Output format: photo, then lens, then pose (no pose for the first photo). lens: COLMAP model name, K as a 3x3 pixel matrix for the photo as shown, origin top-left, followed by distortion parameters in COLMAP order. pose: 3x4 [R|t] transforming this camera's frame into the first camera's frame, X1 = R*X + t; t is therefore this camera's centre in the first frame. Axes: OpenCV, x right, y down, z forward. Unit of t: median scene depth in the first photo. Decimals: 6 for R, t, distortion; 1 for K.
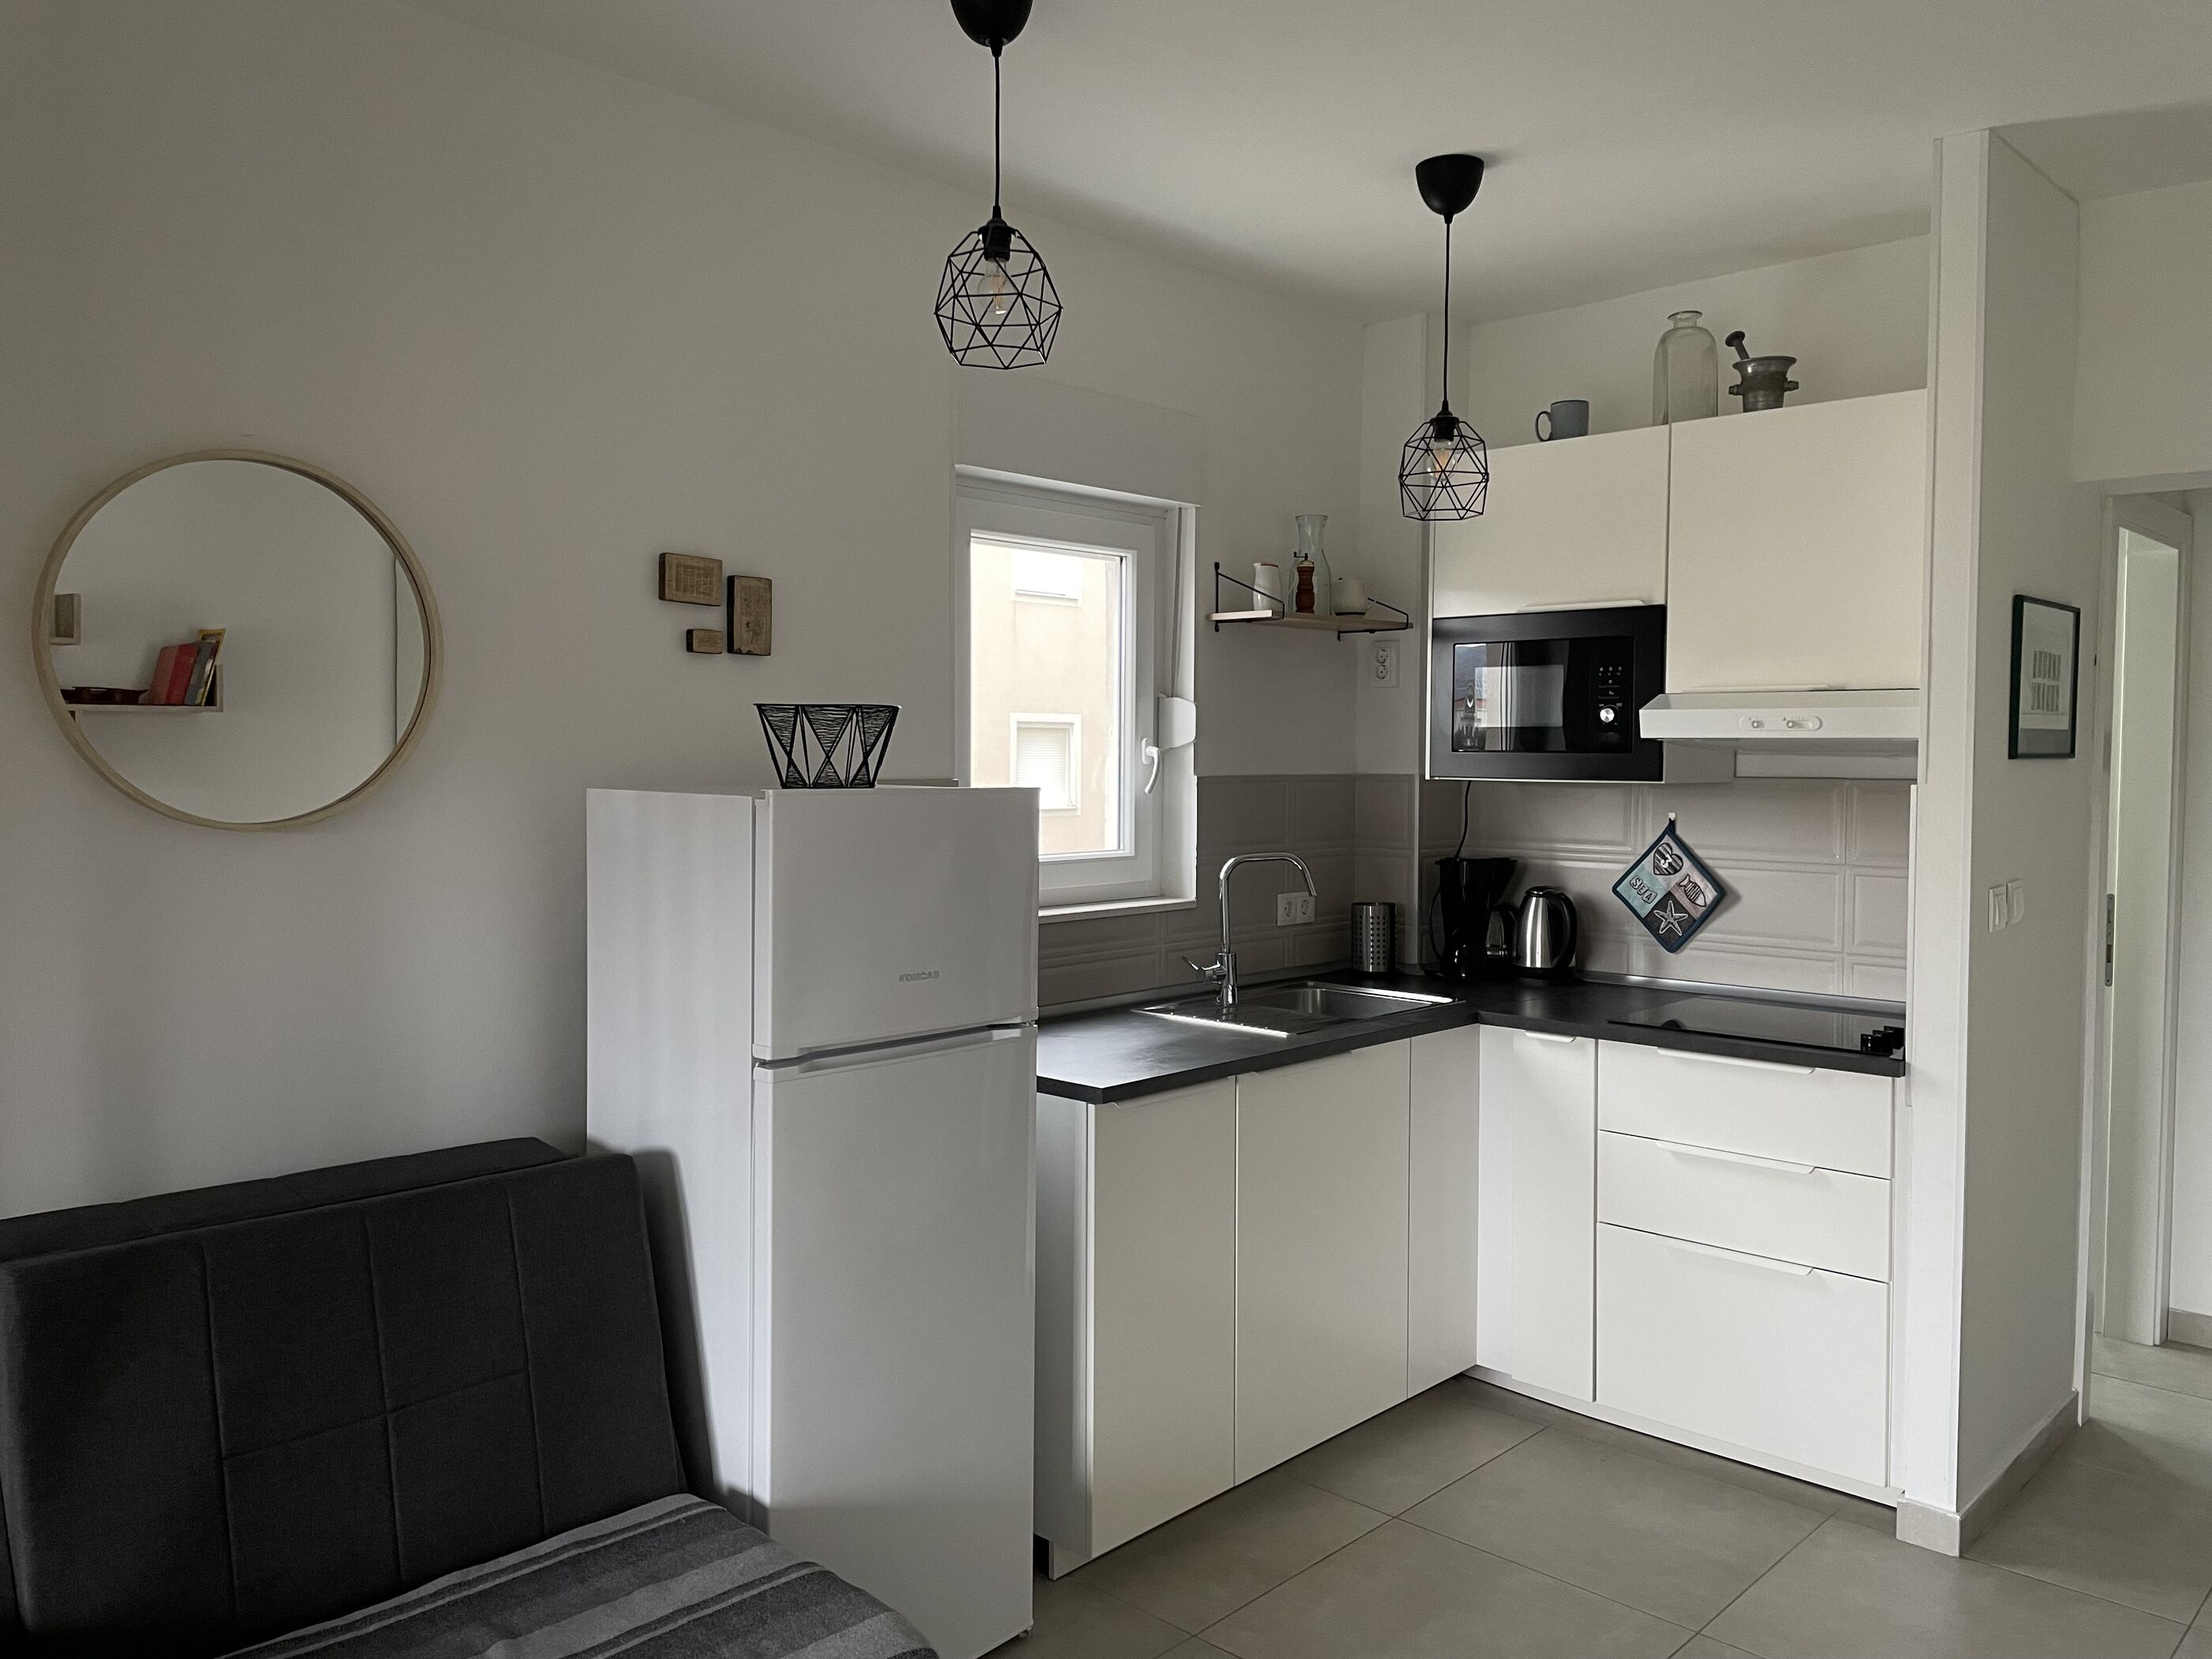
lens RADIAL K [[1666.9, 0, 1099.4], [0, 1666.9, 821.6], [0, 0, 1]] dist [0.107250, -0.135925]
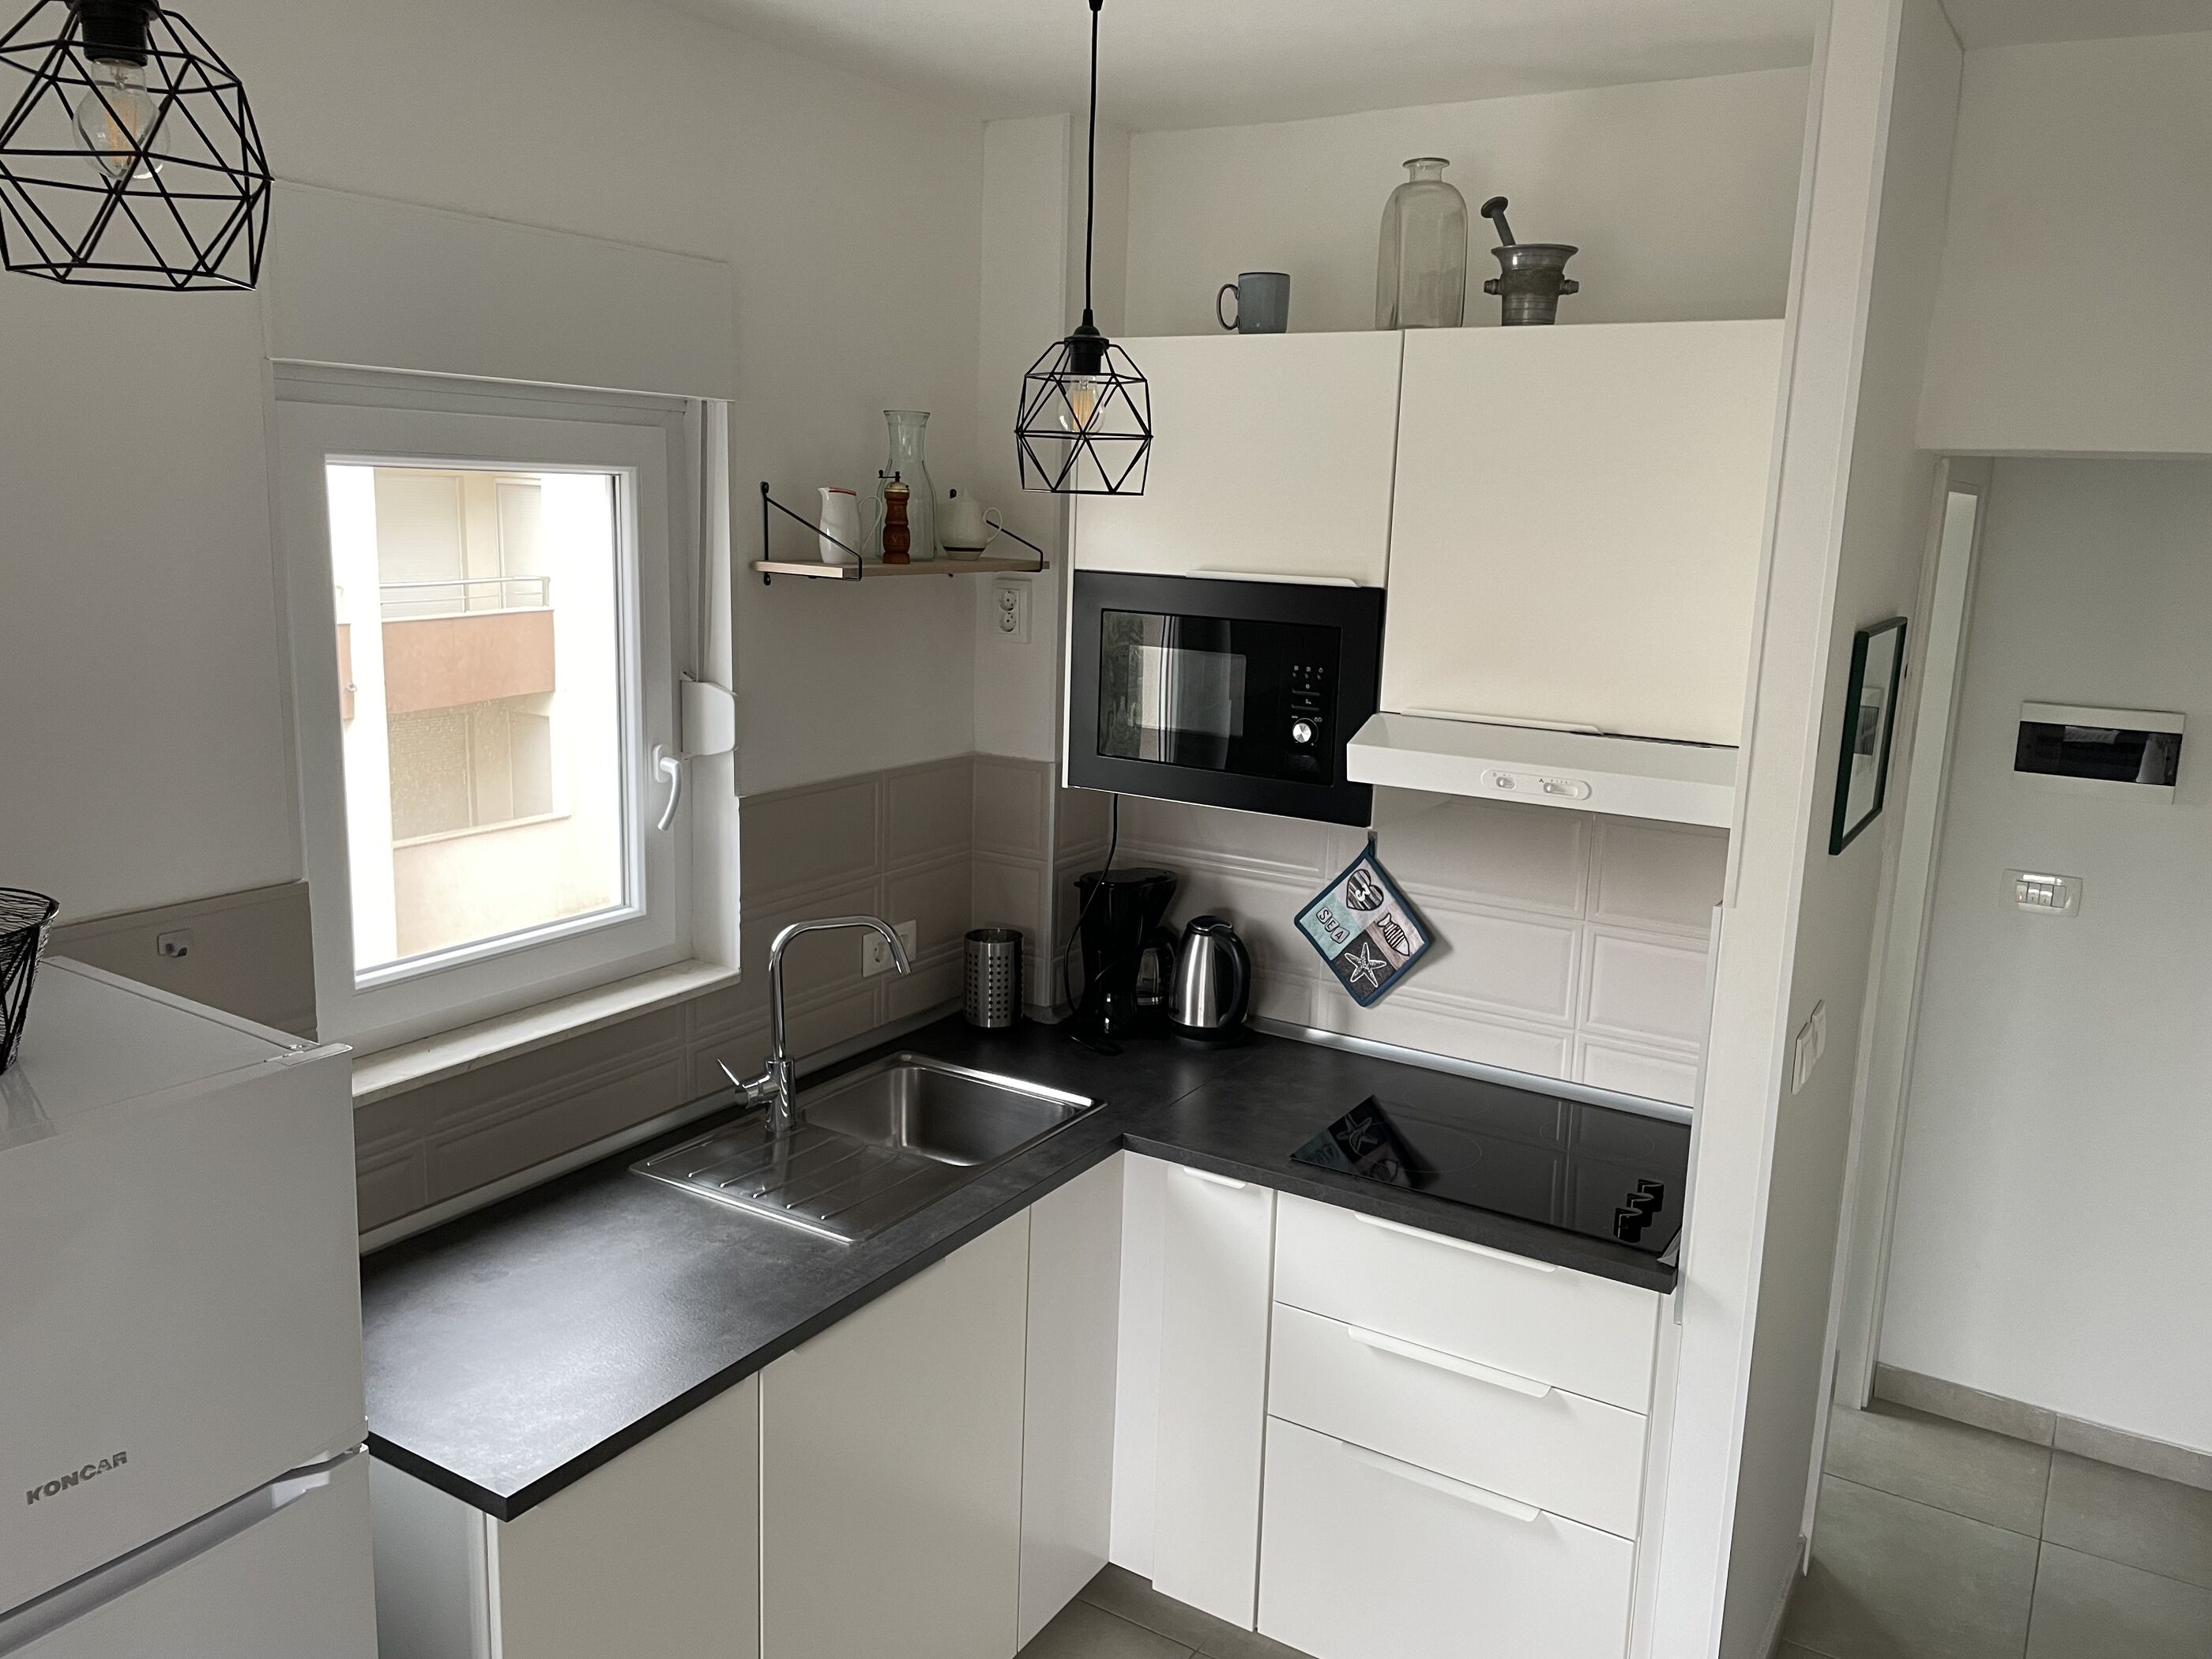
lens RADIAL K [[1666.9, 0, 1099.4], [0, 1666.9, 821.6], [0, 0, 1]] dist [0.107250, -0.135925]
pose [[0.979616, -0.013024, 0.200458, 0.065127], [-0.018194, 0.988043, 0.153103, -0.126838], [-0.200055, -0.153629, 0.967665, 0.289863]]
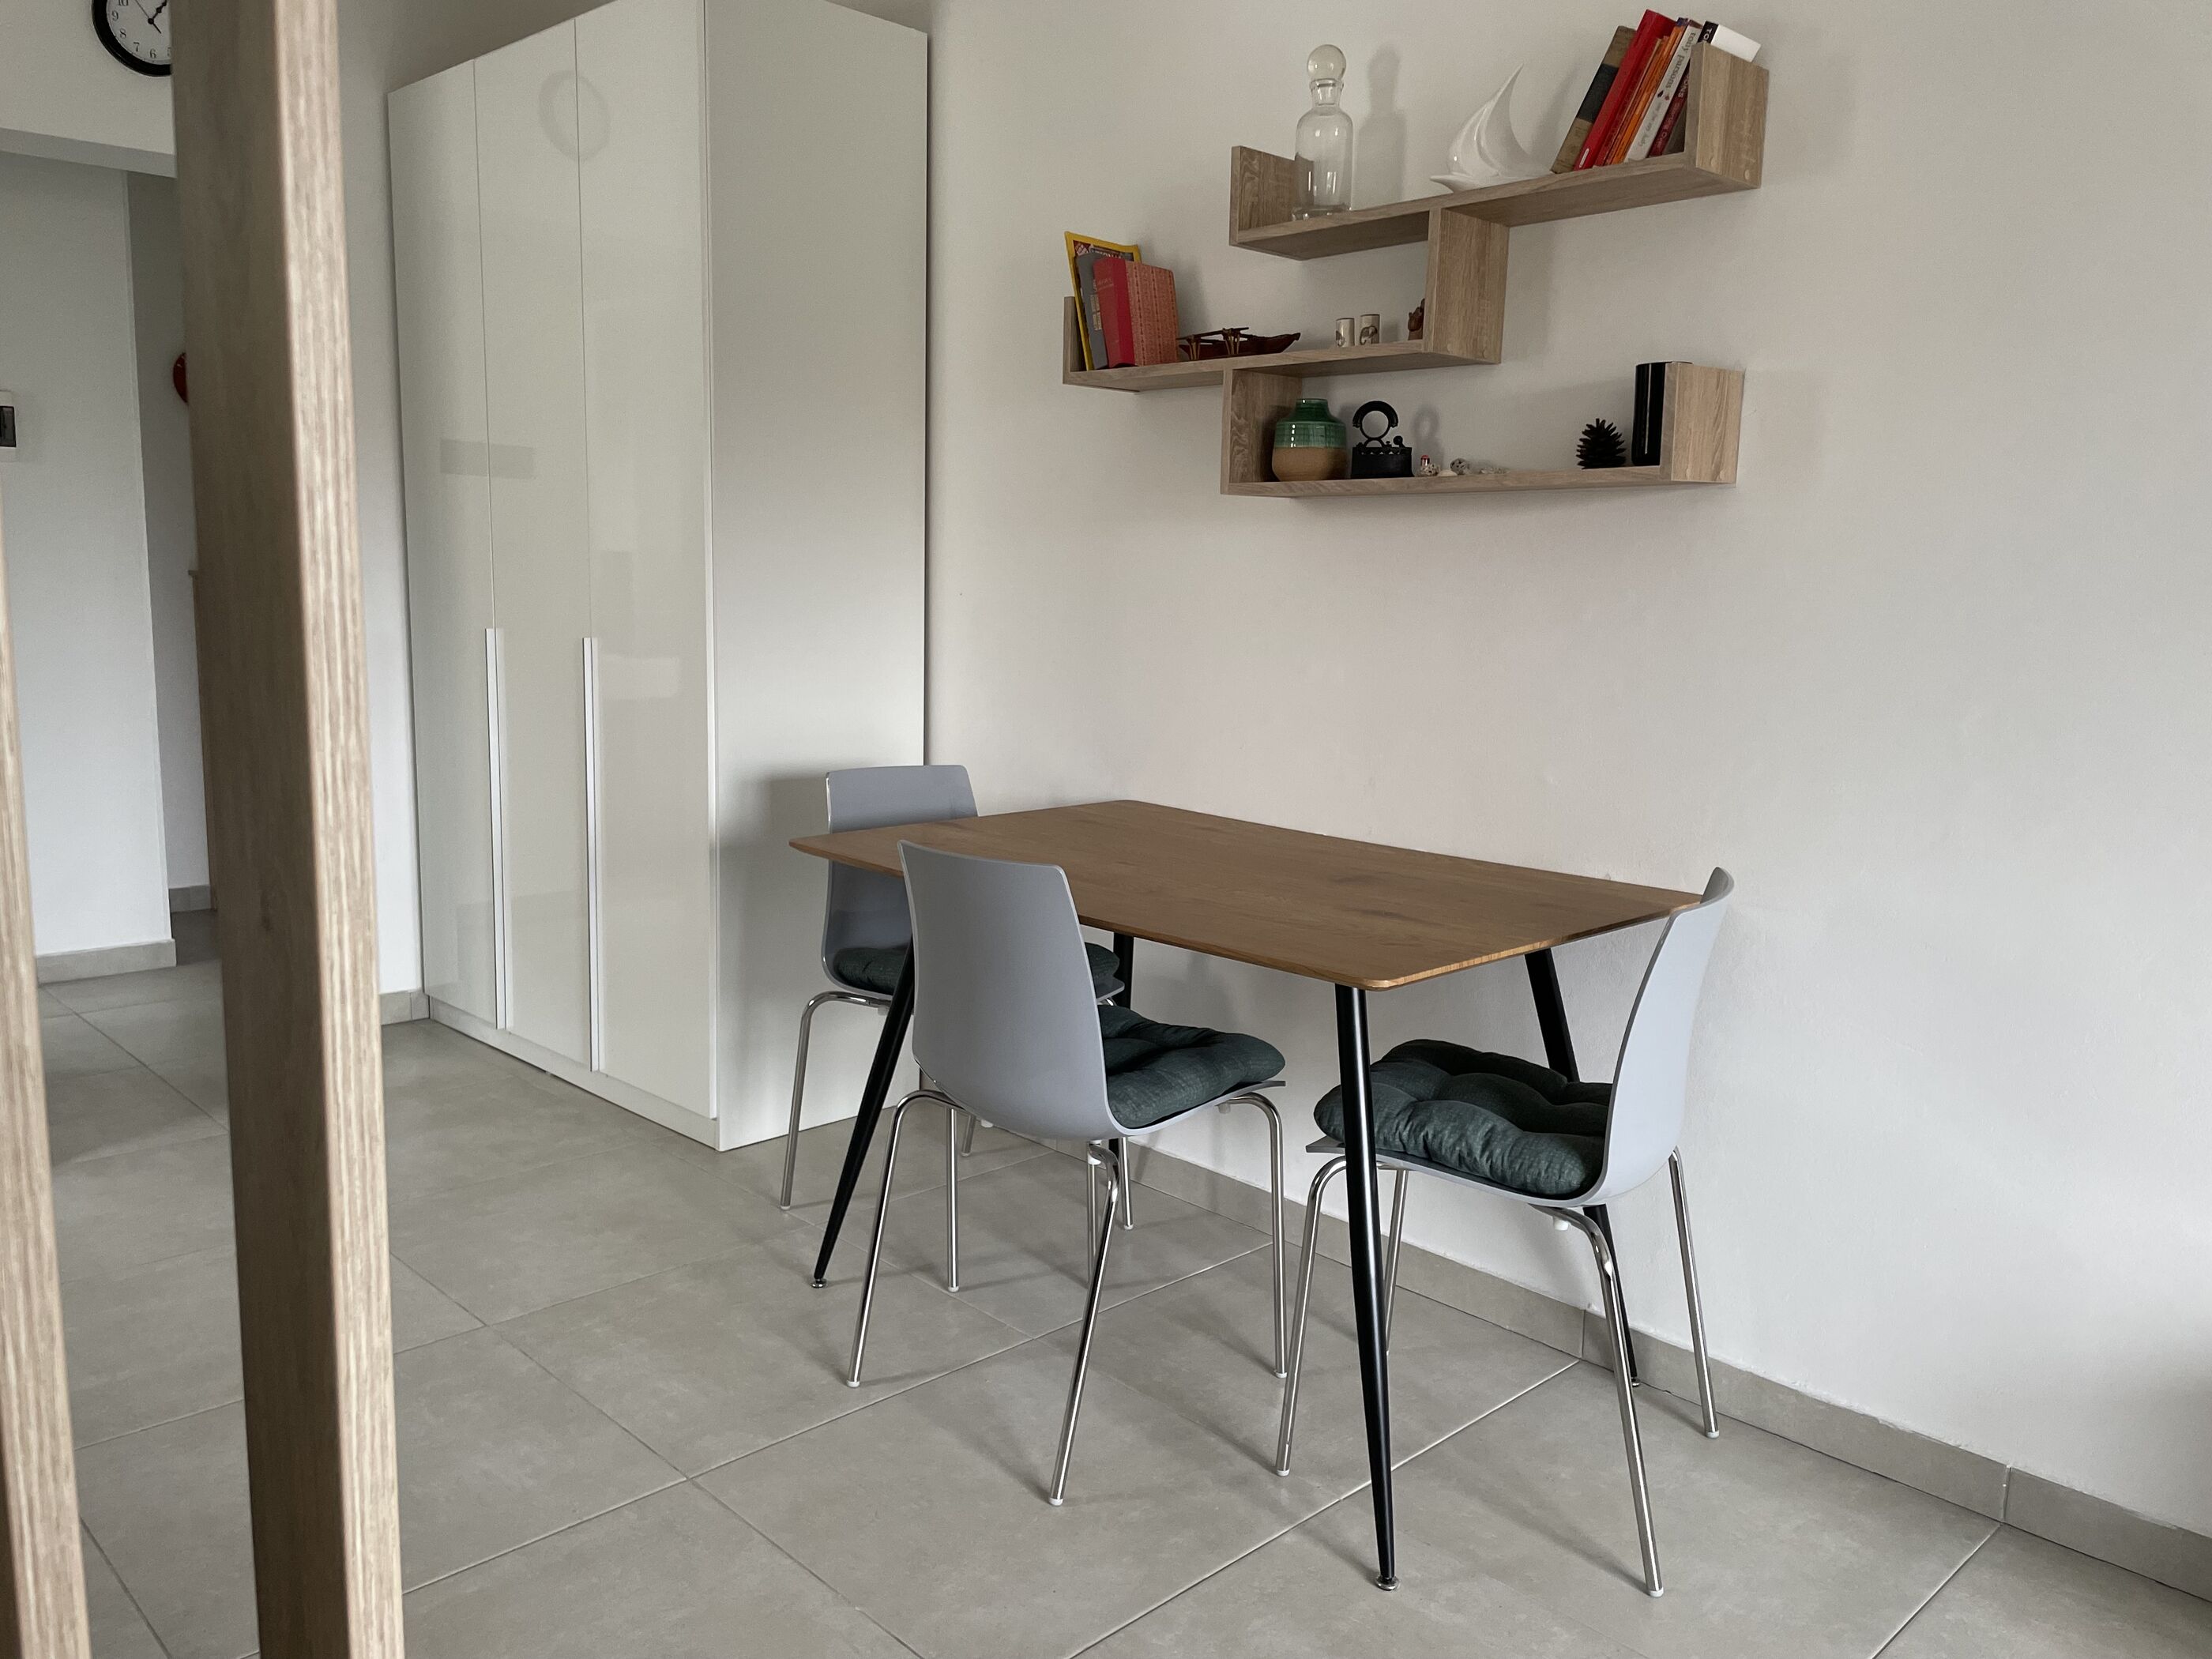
lens RADIAL K [[1666.9, 0, 1099.4], [0, 1666.9, 821.6], [0, 0, 1]] dist [0.107250, -0.135925]
pose [[0.052427, -0.154447, 0.986609, -0.348317], [0.023496, 0.987885, 0.153398, 0.059015], [-0.998348, 0.015140, 0.055421, 0.224719]]
